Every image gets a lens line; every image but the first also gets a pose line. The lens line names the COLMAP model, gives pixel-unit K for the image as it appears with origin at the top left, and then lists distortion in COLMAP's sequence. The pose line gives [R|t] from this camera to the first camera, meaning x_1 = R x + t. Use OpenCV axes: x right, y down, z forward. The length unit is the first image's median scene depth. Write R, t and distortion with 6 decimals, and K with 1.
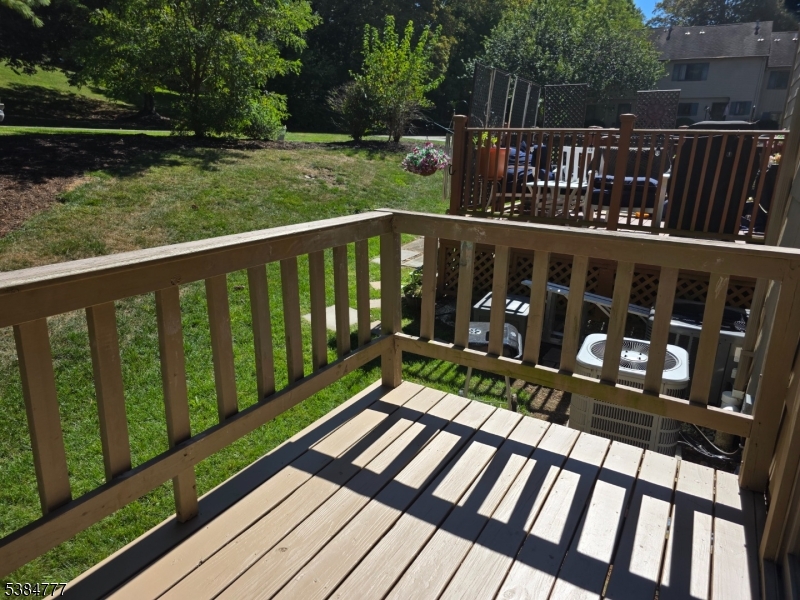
lens RADIAL K [[542.9, 0, 396.7], [0, 542.9, 302.1], [0, 0, 1]] dist [0.024015, -0.000410]
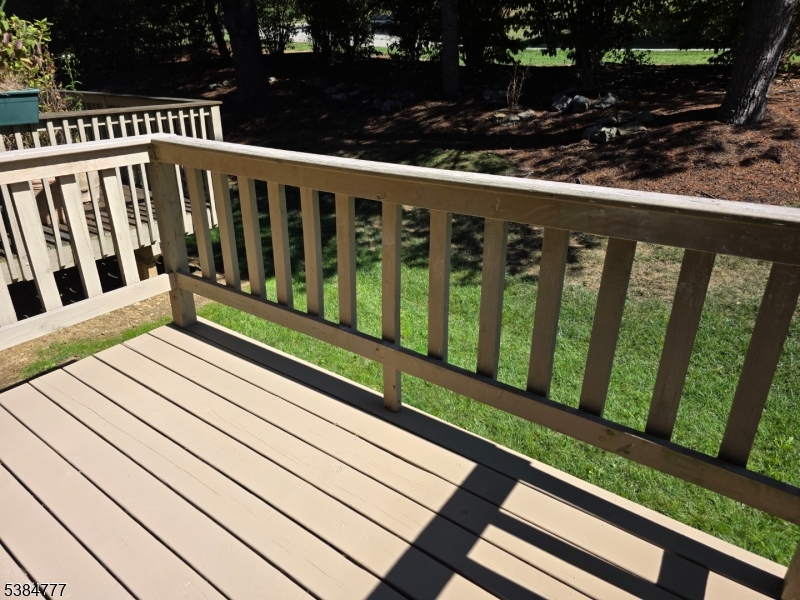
lens RADIAL K [[542.9, 0, 393.4], [0, 542.9, 300.9], [0, 0, 1]] dist [0.024015, -0.000410]
pose [[-0.130995, 0.382539, -0.914606, 0.460243], [-0.262364, 0.876286, 0.404089, -0.209787], [0.956036, 0.292893, -0.014425, 0.778390]]
